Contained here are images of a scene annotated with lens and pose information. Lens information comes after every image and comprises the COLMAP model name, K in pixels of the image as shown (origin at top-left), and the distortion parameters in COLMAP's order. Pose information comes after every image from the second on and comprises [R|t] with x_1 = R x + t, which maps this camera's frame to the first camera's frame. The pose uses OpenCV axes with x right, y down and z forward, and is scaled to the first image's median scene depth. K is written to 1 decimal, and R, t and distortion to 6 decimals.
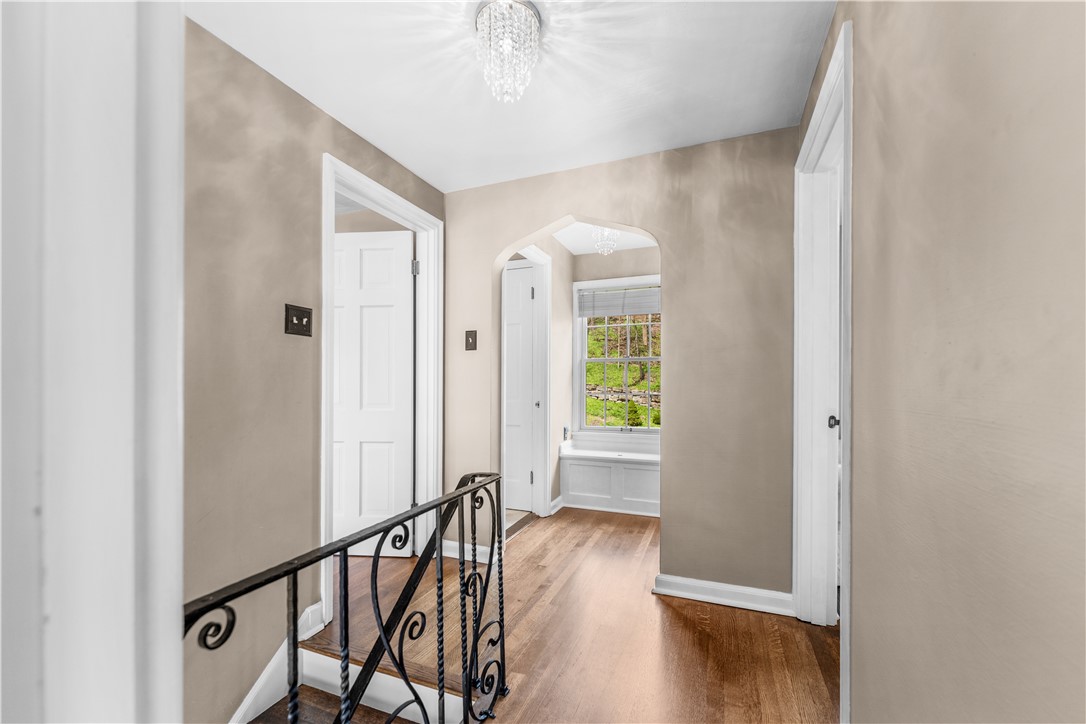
lens RADIAL K [[435.4, 0, 540.7], [0, 435.4, 375.6], [0, 0, 1]] dist [-0.014094, -0.000022]
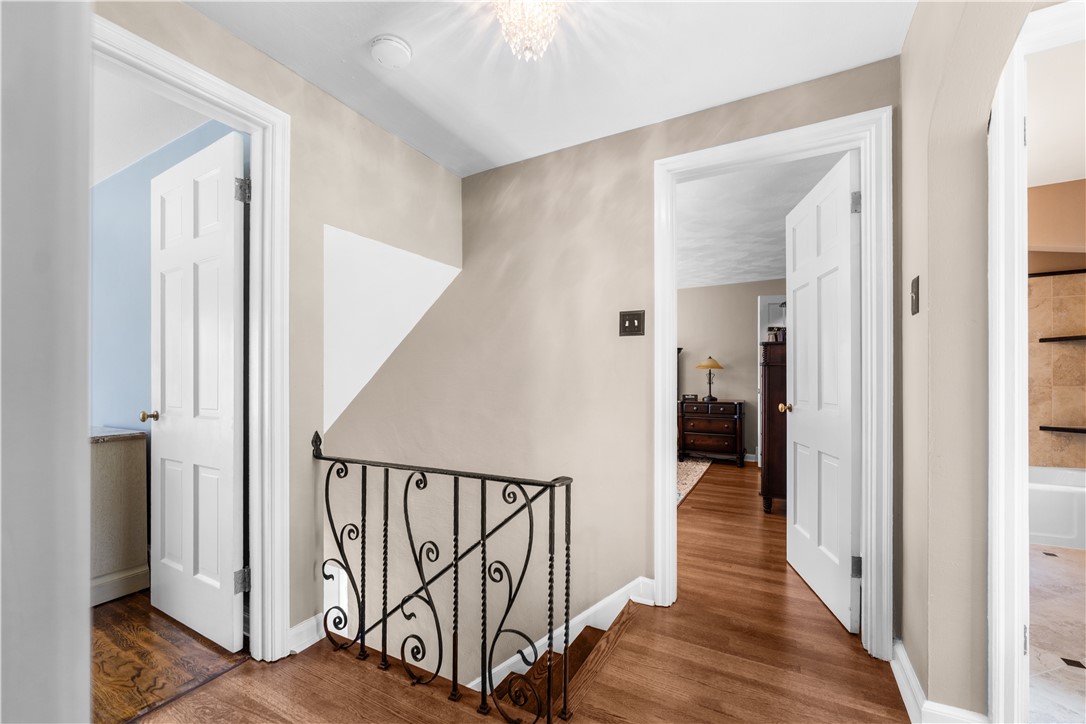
lens RADIAL K [[435.4, 0, 540.7], [0, 435.4, 375.6], [0, 0, 1]] dist [-0.014094, -0.000022]
pose [[-0.099931, -0.010452, -0.994939, 0.646640], [0.023543, 0.999640, -0.012866, 0.022639], [0.994716, -0.024709, -0.099649, 0.896259]]
